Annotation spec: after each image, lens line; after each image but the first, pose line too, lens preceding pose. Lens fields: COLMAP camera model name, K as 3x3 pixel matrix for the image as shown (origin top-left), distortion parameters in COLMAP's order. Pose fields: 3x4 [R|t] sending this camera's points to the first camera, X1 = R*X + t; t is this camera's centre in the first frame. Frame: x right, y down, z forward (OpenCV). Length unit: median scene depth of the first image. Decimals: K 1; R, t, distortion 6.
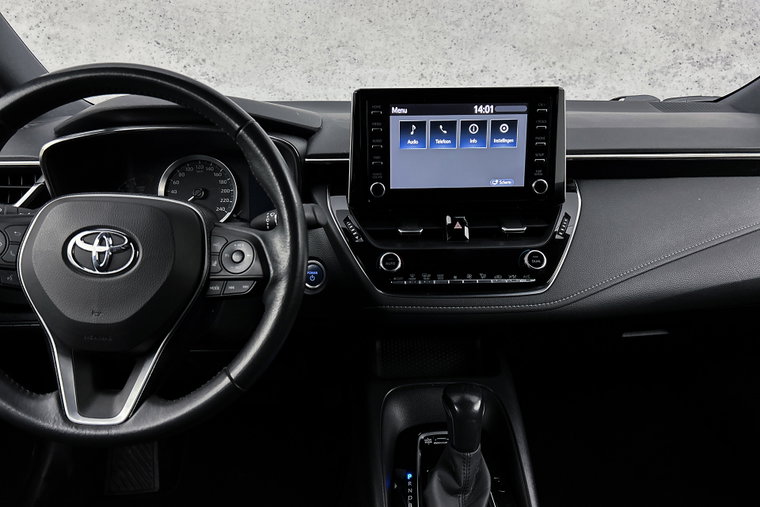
lens RADIAL K [[583.1, 0, 380.0], [0, 583.1, 255.2], [0, 0, 1]] dist [0.058190, -0.051447]
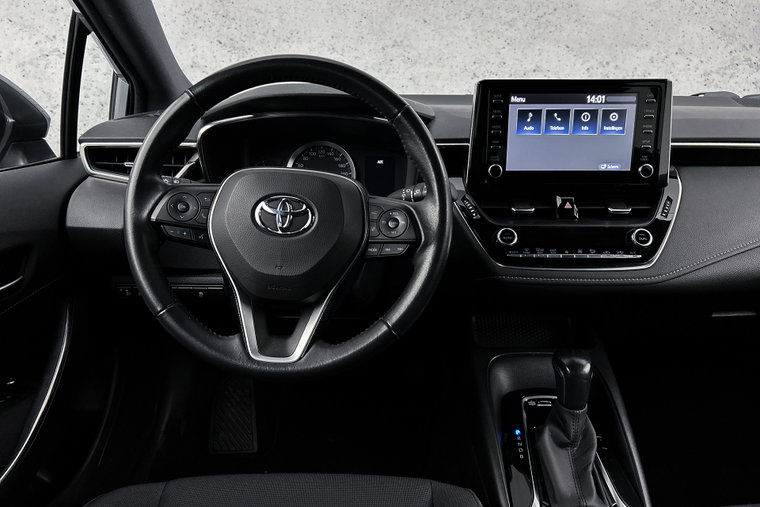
lens RADIAL K [[583.1, 0, 381.8], [0, 583.1, 254.4], [0, 0, 1]] dist [0.058190, -0.051447]
pose [[0.998400, 0.023200, -0.051571, -0.152033], [-0.023307, 0.999727, -0.001471, 0.049418], [0.051523, 0.002671, 0.998668, -0.111844]]
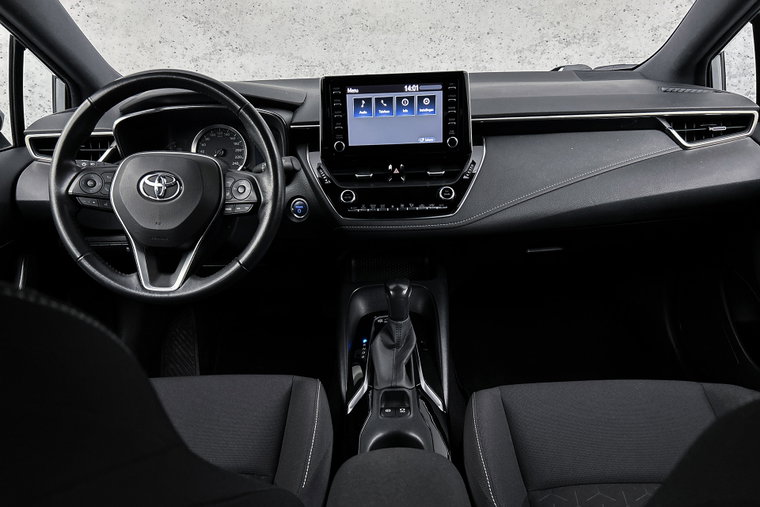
lens RADIAL K [[583.1, 0, 373.4], [0, 583.1, 254.2], [0, 0, 1]] dist [0.058190, -0.051447]
pose [[0.997990, -0.010081, -0.062569, 0.162851], [0.013983, 0.997963, 0.062239, 0.063387], [0.061815, -0.062989, 0.996098, -0.443353]]
